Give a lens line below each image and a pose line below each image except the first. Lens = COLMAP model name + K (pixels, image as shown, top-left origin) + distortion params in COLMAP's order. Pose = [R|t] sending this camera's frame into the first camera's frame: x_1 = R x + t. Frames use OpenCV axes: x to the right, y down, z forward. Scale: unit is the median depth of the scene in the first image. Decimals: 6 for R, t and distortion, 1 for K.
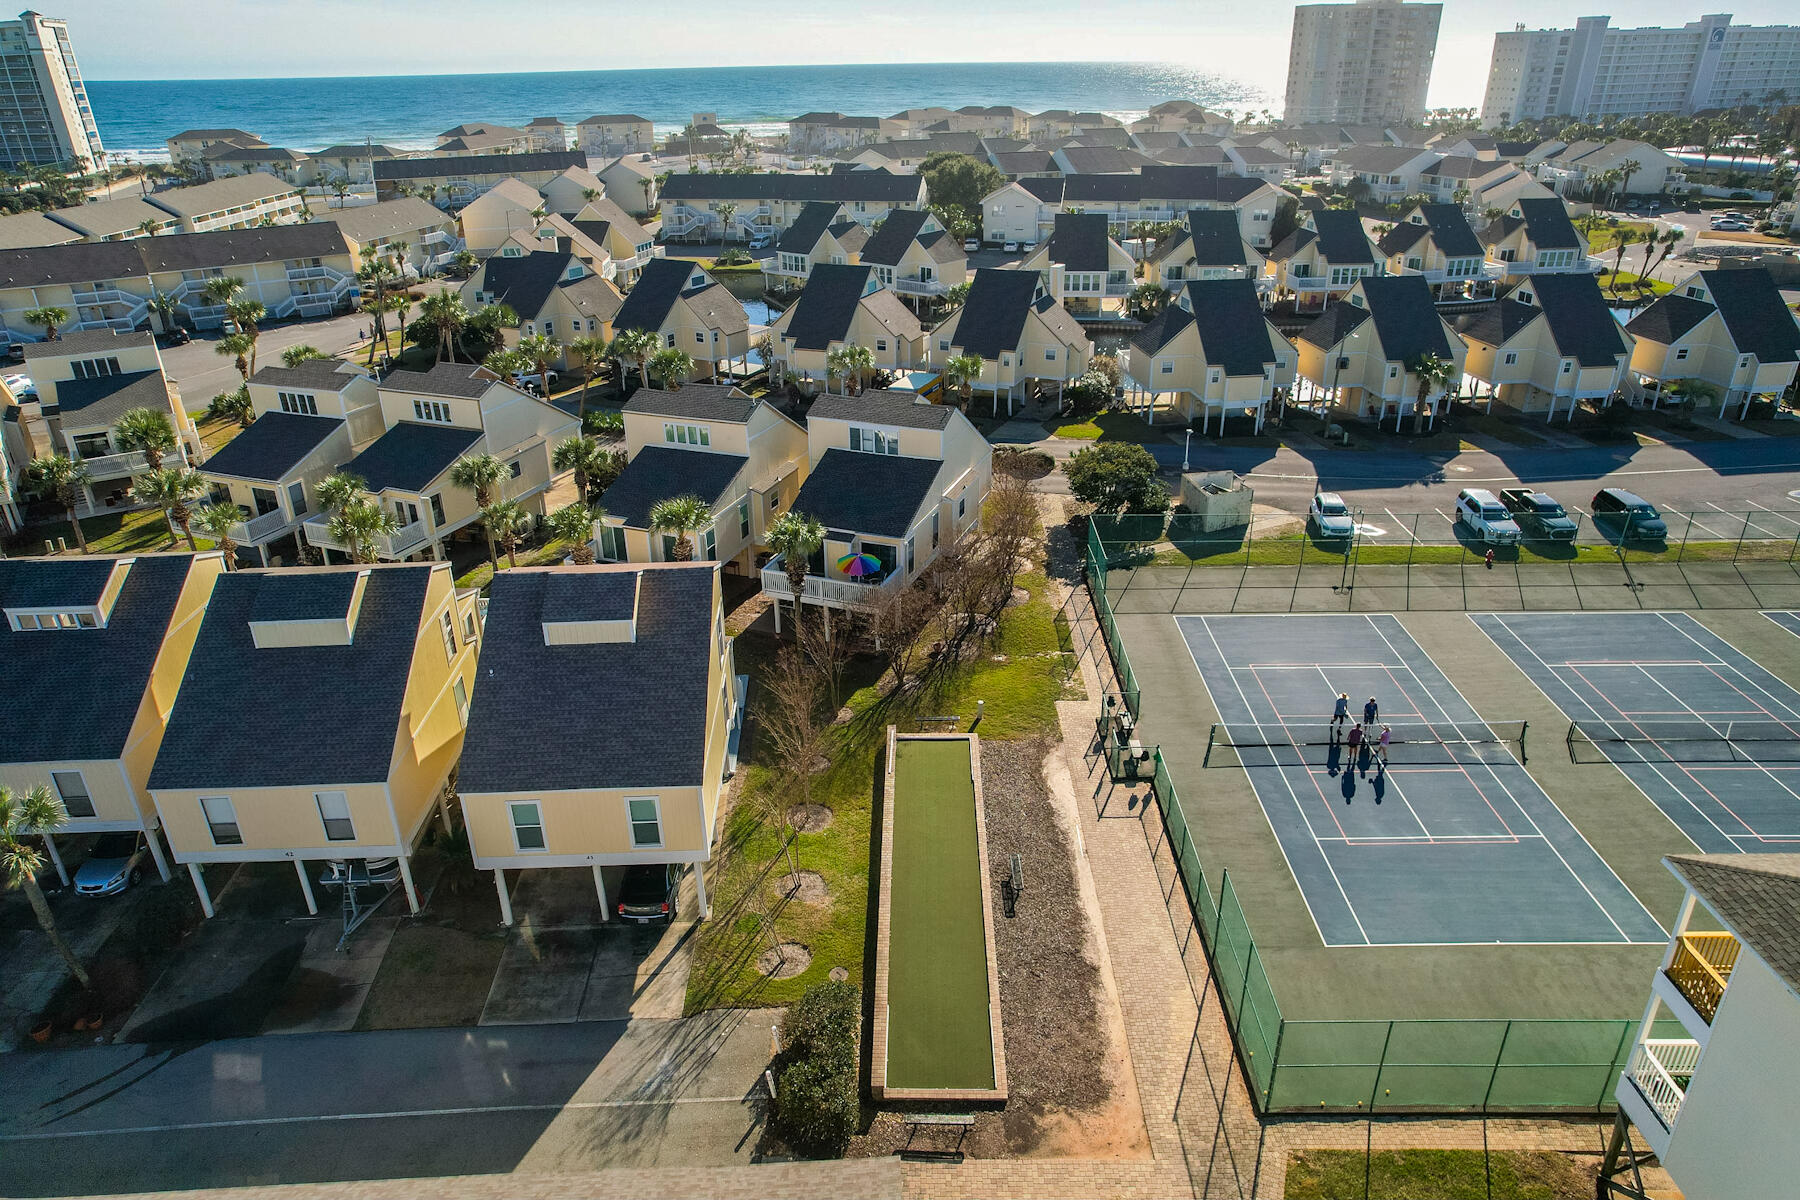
lens RADIAL K [[1150.7, 0, 882.9], [0, 1150.7, 606.3], [0, 0, 1]] dist [-0.072738, 0.072562]
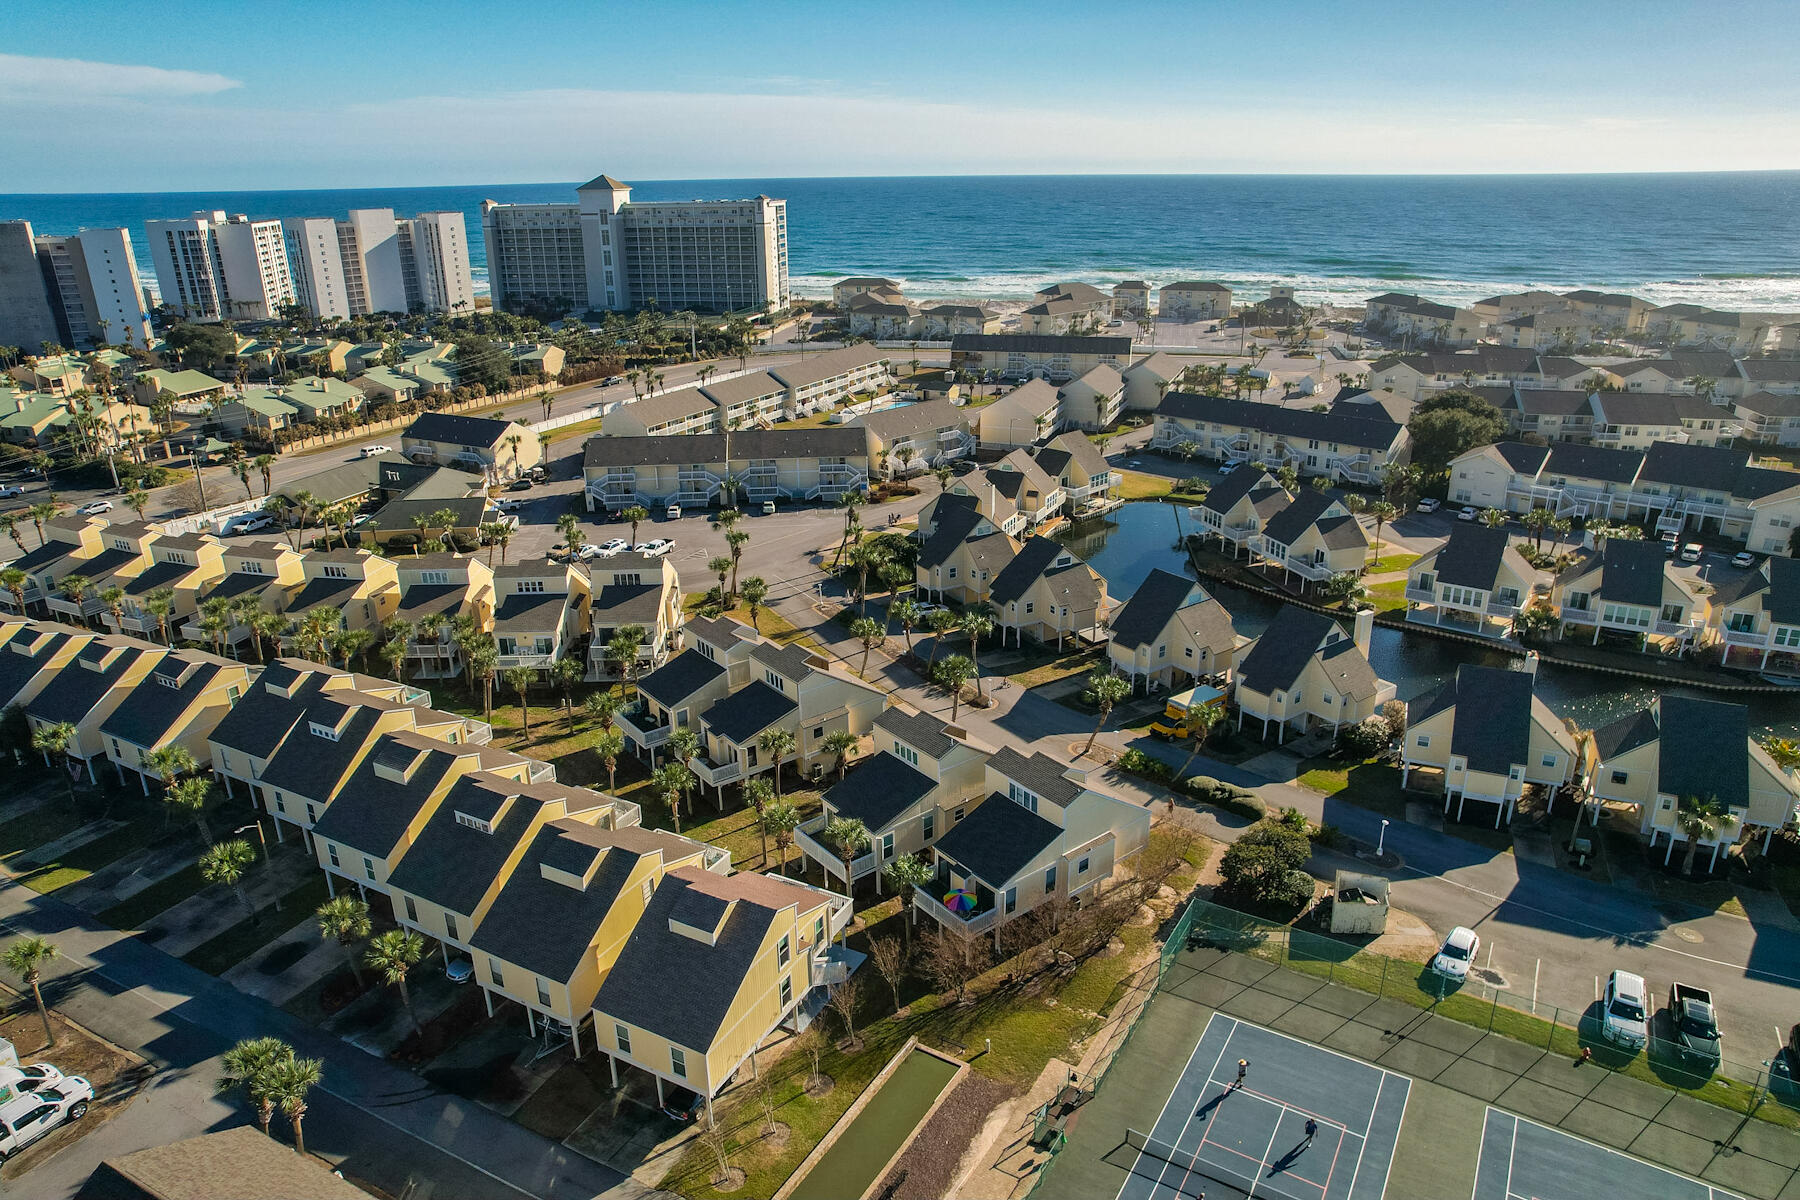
lens RADIAL K [[1150.7, 0, 882.9], [0, 1150.7, 606.3], [0, 0, 1]] dist [-0.072738, 0.072562]
pose [[0.860569, 0.181733, -0.475809, 0.348802], [-0.217048, 0.975960, -0.019799, -0.238774], [0.460772, 0.120311, 0.879326, -0.186369]]
